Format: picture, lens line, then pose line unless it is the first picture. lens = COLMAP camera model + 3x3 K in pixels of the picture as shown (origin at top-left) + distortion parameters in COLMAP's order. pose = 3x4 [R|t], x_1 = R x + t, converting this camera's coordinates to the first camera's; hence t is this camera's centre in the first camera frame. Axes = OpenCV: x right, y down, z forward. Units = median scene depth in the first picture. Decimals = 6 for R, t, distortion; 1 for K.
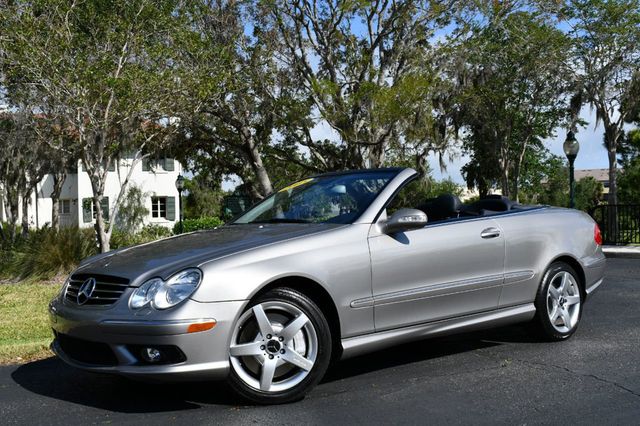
lens RADIAL K [[781.5, 0, 321.3], [0, 781.5, 236.6], [0, 0, 1]] dist [-0.045680, 0.000000]
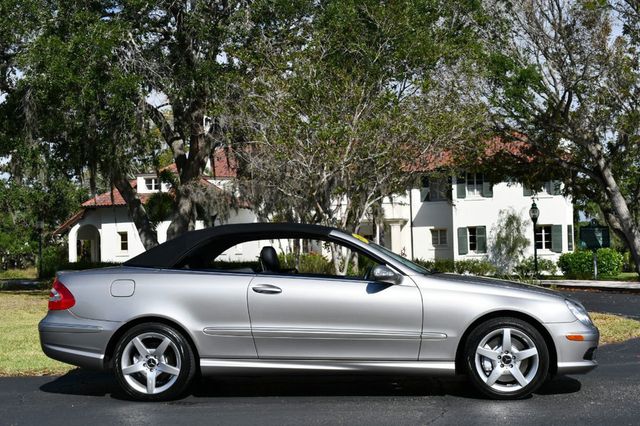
lens RADIAL K [[956.6, 0, 329.5], [0, 956.6, 237.4], [0, 0, 1]] dist [0.001013, 0.000000]
pose [[0.867452, -0.003566, -0.497508, 0.167063], [-0.011978, 0.999535, -0.028049, -0.006965], [0.497377, 0.030290, 0.867006, -0.056432]]
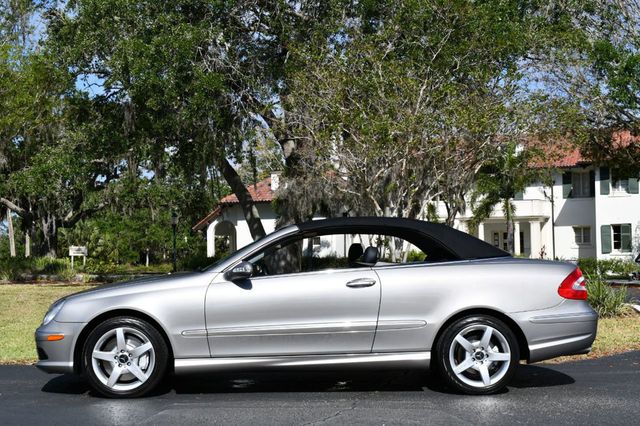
lens RADIAL K [[956.6, 0, 322.3], [0, 956.6, 265.9], [0, 0, 1]] dist [0.001013, 0.000000]
pose [[0.758356, 0.022470, -0.651453, 0.218129], [-0.022544, 0.999712, 0.008239, -0.008401], [0.651451, 0.008438, 0.758644, -0.017732]]
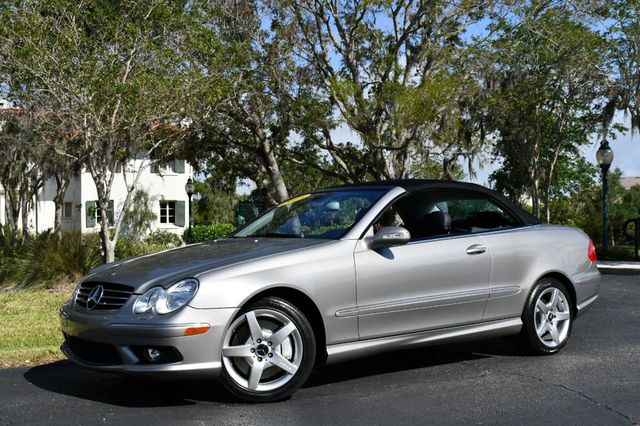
lens RADIAL K [[867.2, 0, 320.7], [0, 867.2, 238.1], [0, 0, 1]] dist [-0.014785, 0.000000]
pose [[0.999401, 0.015476, -0.030956, 0.008879], [-0.015741, 0.999841, -0.008338, -0.001415], [0.030822, 0.008820, 0.999486, -0.035195]]
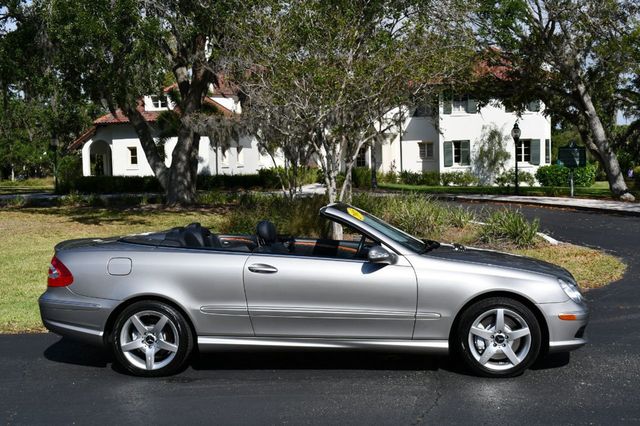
lens RADIAL K [[867.2, 0, 324.6], [0, 867.2, 236.6], [0, 0, 1]] dist [-0.014785, 0.000000]
pose [[0.867391, 0.051627, -0.494942, 0.153414], [-0.010486, 0.996279, 0.085545, -0.031270], [0.497516, -0.069011, 0.864705, -0.033127]]
